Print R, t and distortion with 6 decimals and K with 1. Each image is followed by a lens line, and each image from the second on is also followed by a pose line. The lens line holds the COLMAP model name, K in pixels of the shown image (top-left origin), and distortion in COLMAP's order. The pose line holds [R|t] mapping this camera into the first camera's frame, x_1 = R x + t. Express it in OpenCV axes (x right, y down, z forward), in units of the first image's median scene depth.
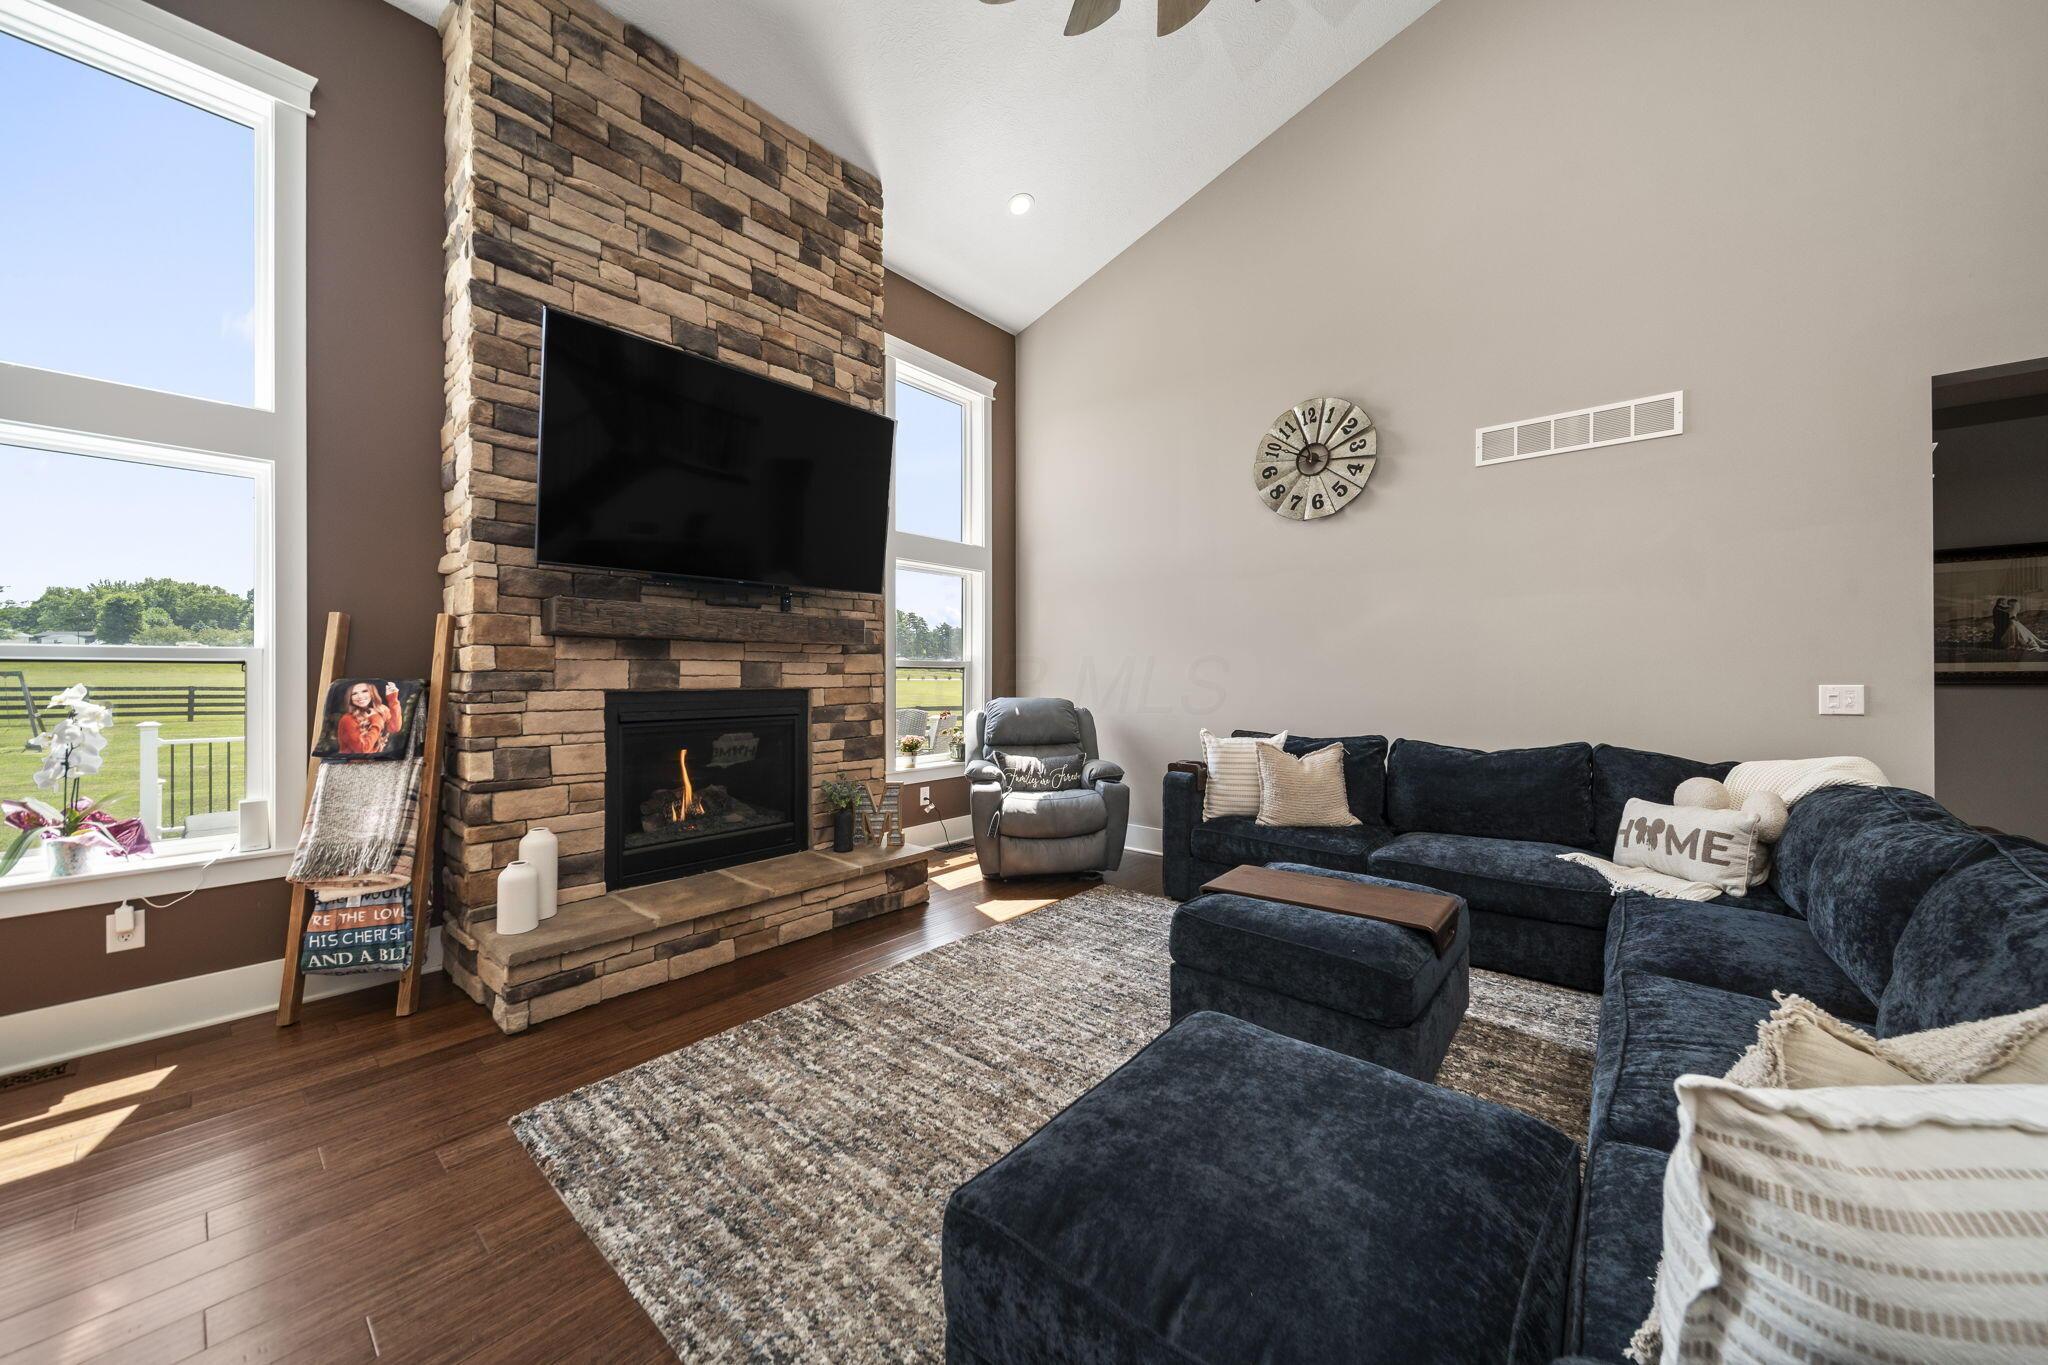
lens RADIAL K [[722.5, 0, 1014.5], [0, 722.5, 676.7], [0, 0, 1]] dist [-0.000999, -0.001000]
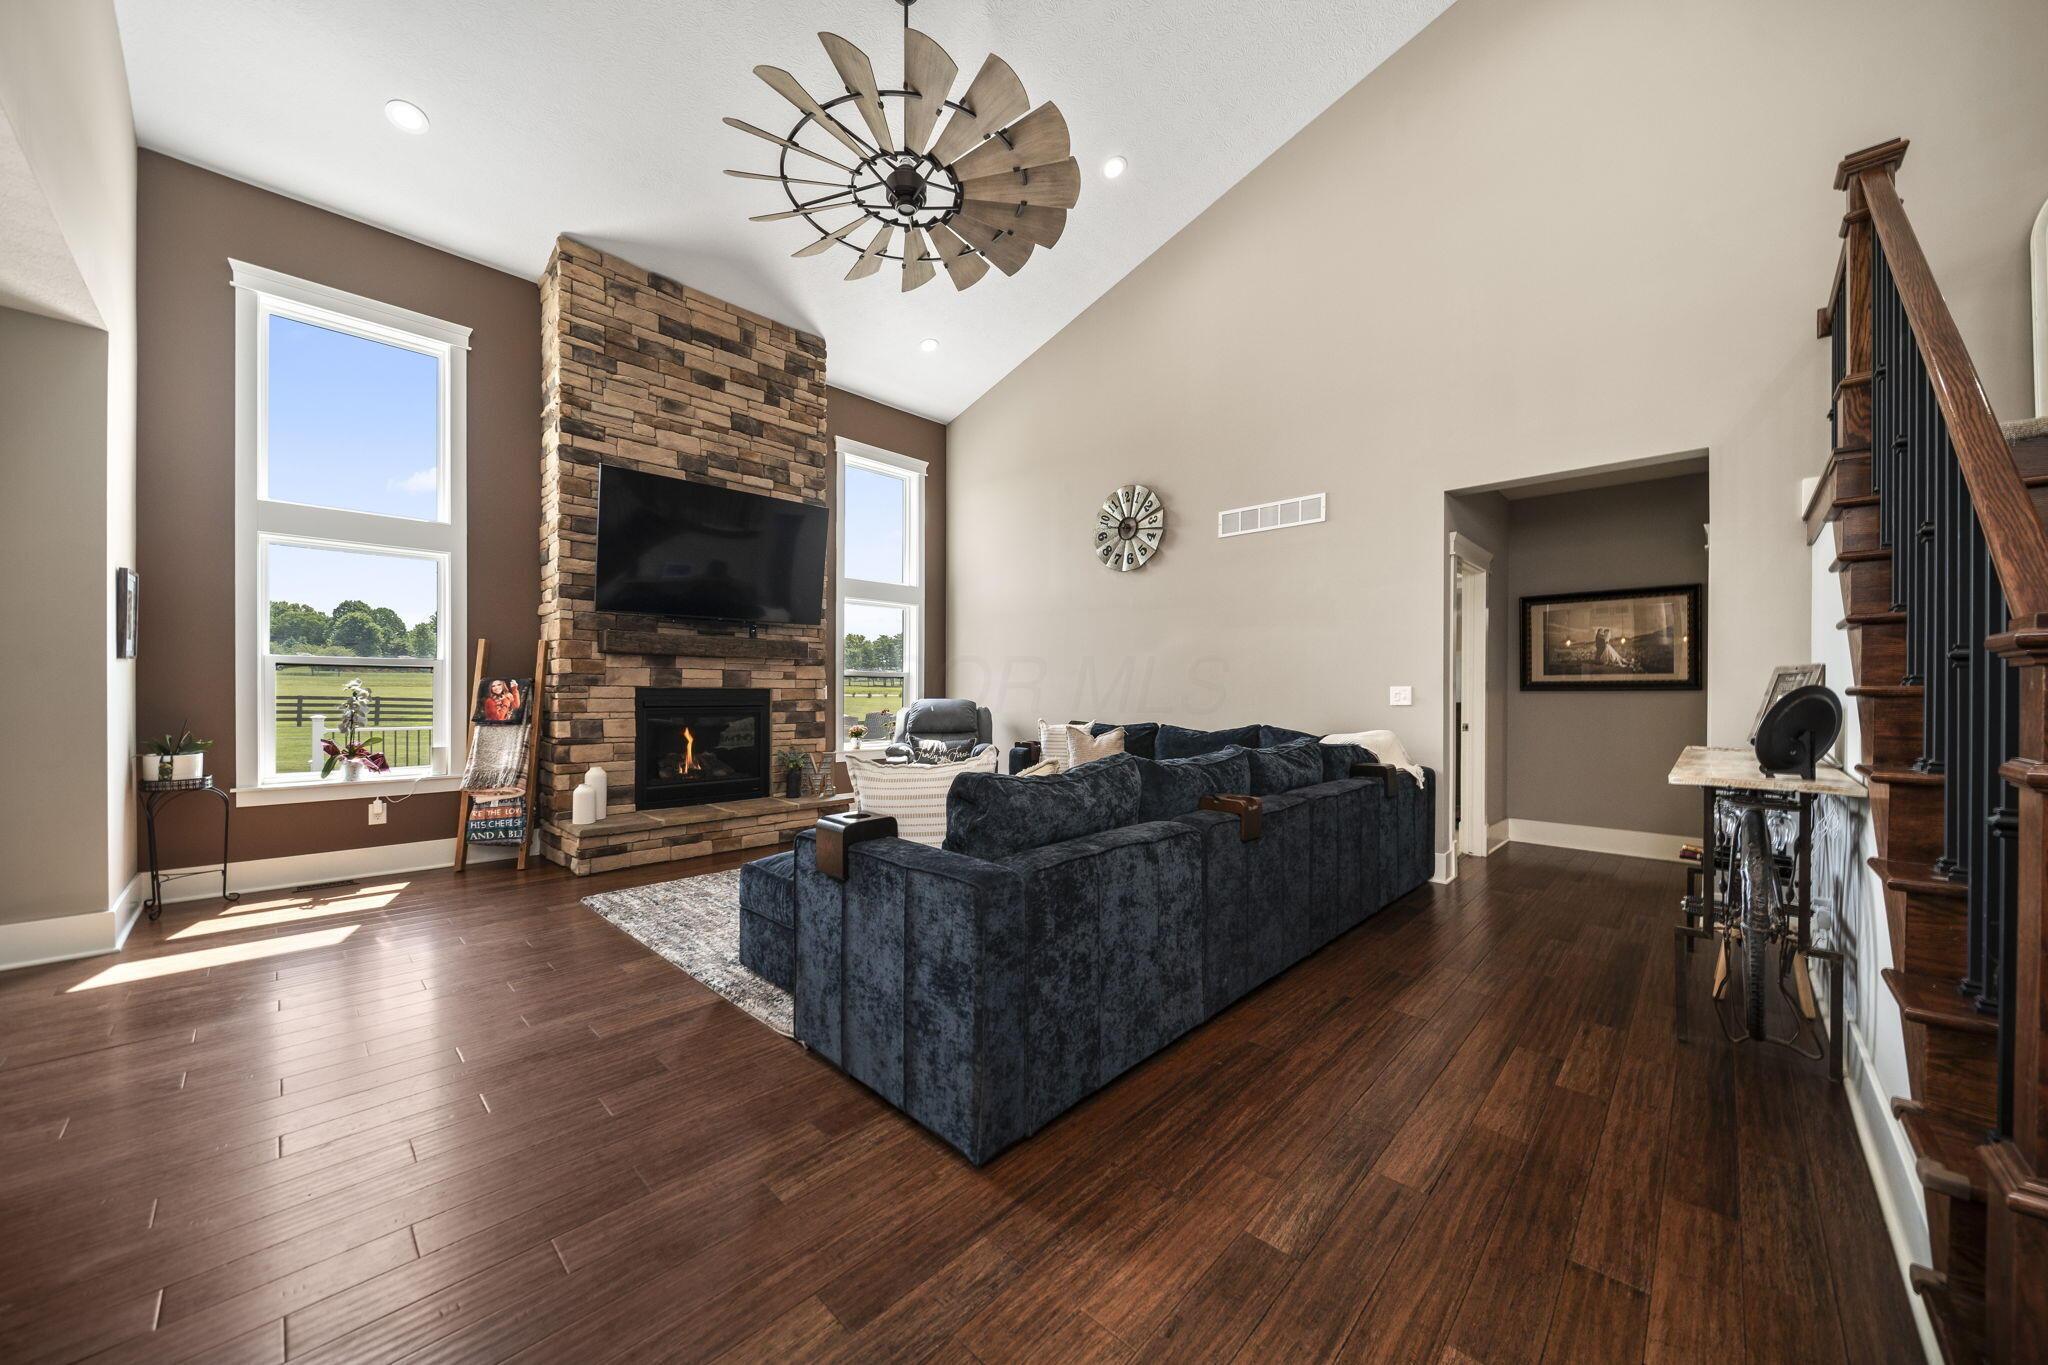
lens RADIAL K [[722.5, 0, 1011.4], [0, 722.5, 697.7], [0, 0, 1]] dist [-0.000999, -0.001000]
pose [[0.998200, 0.006325, -0.059644, 0.353841], [-0.006023, 0.999968, 0.005229, 0.028534], [0.059675, -0.004860, 0.998206, -0.540764]]
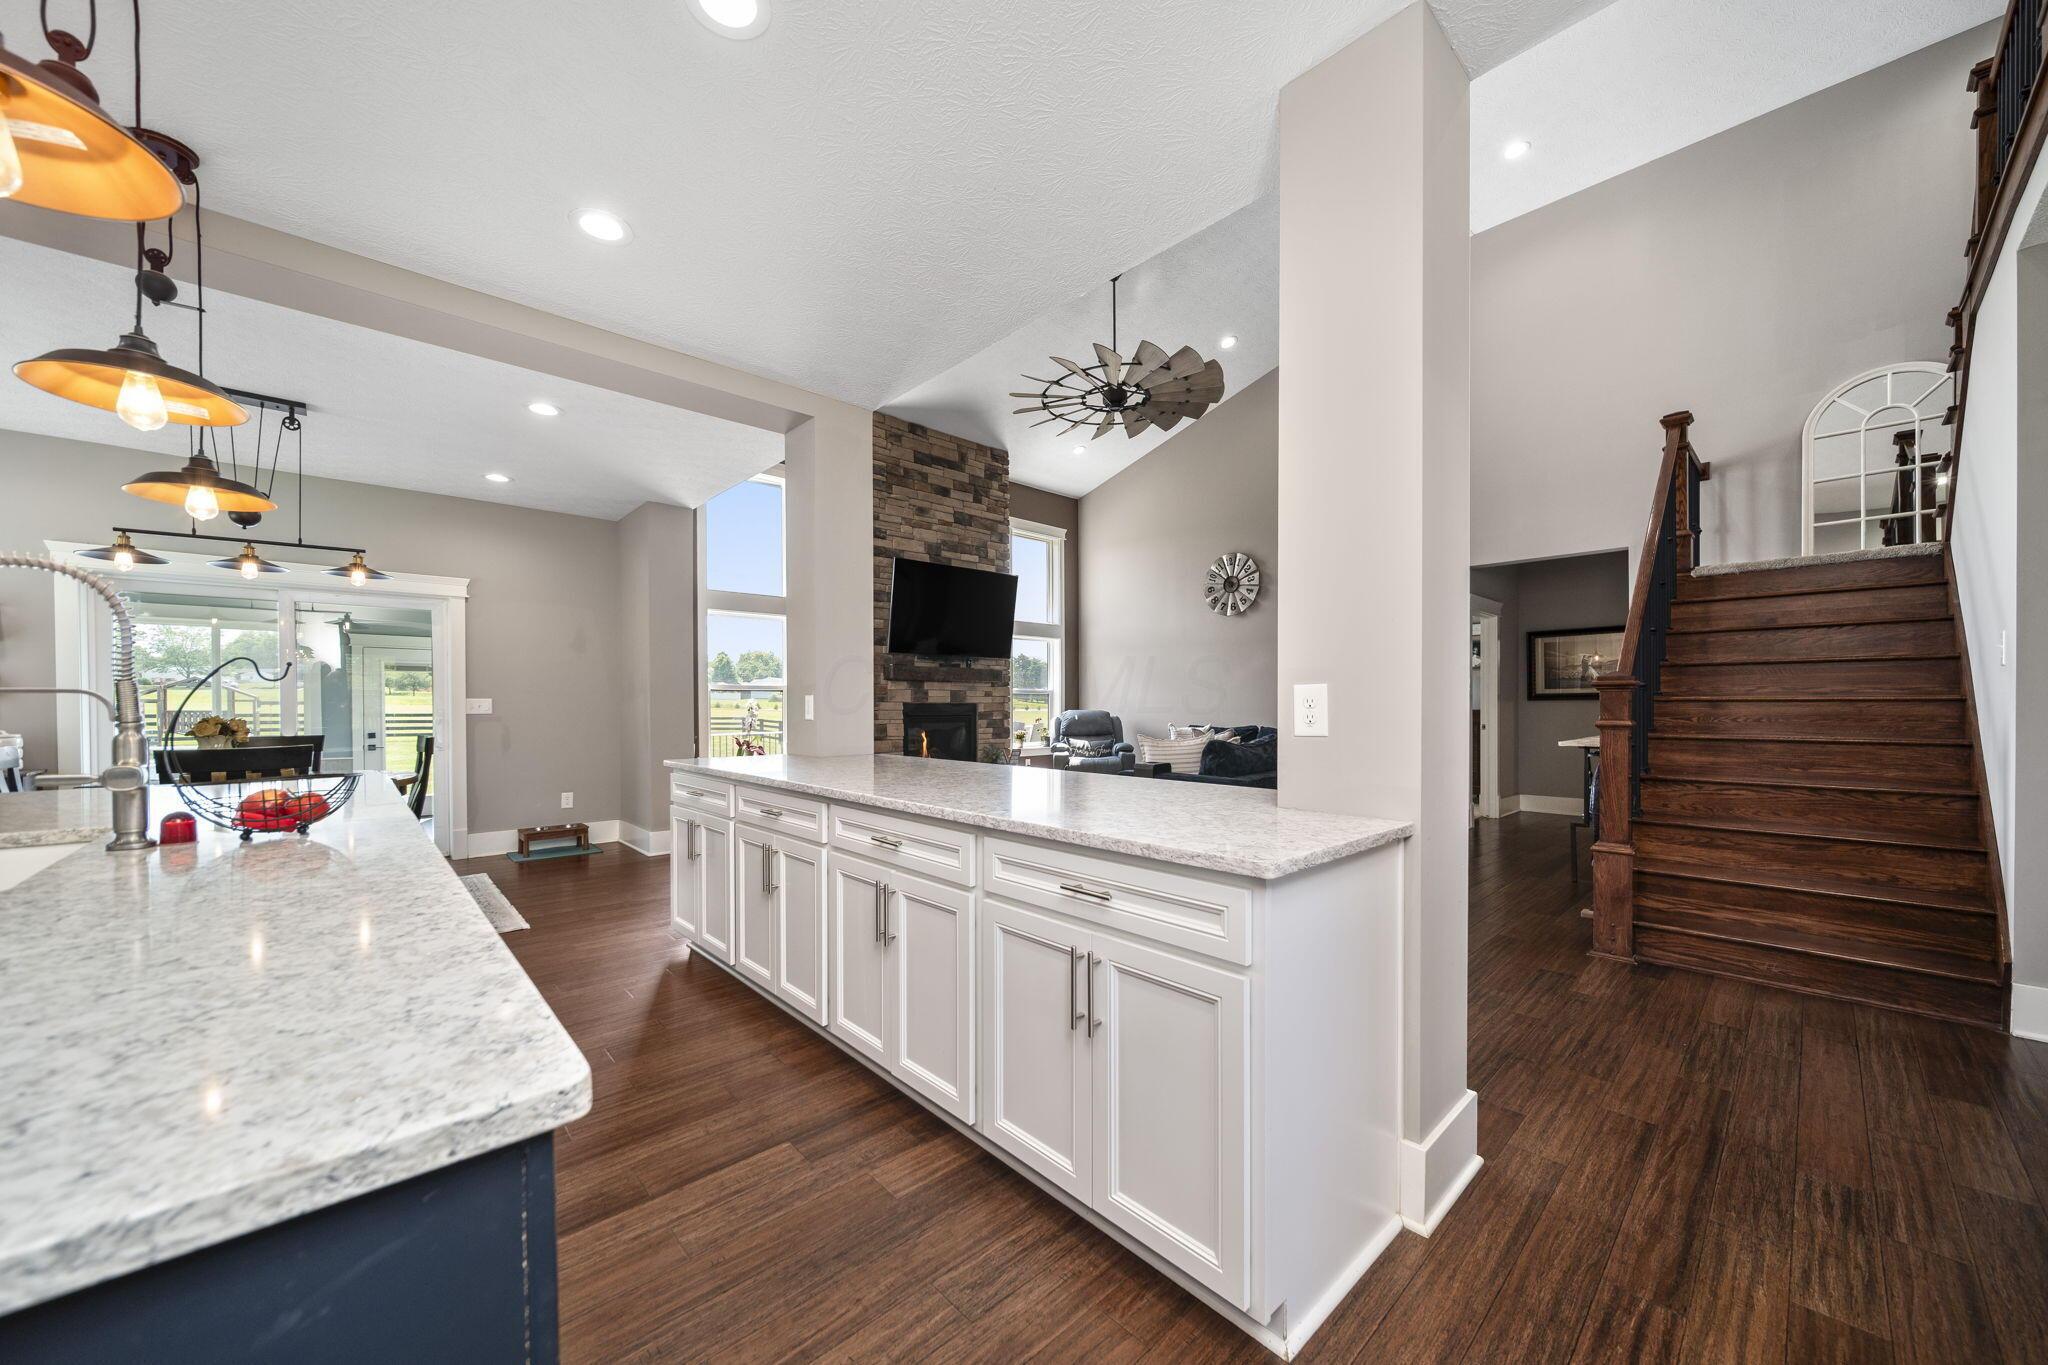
lens RADIAL K [[722.5, 0, 1009.9], [0, 722.5, 710.5], [0, 0, 1]] dist [-0.000999, -0.001000]
pose [[0.992754, -0.000839, -0.120158, 0.076203], [0.001315, 0.999992, 0.003881, 0.035128], [0.120154, -0.004011, 0.992747, -1.275624]]
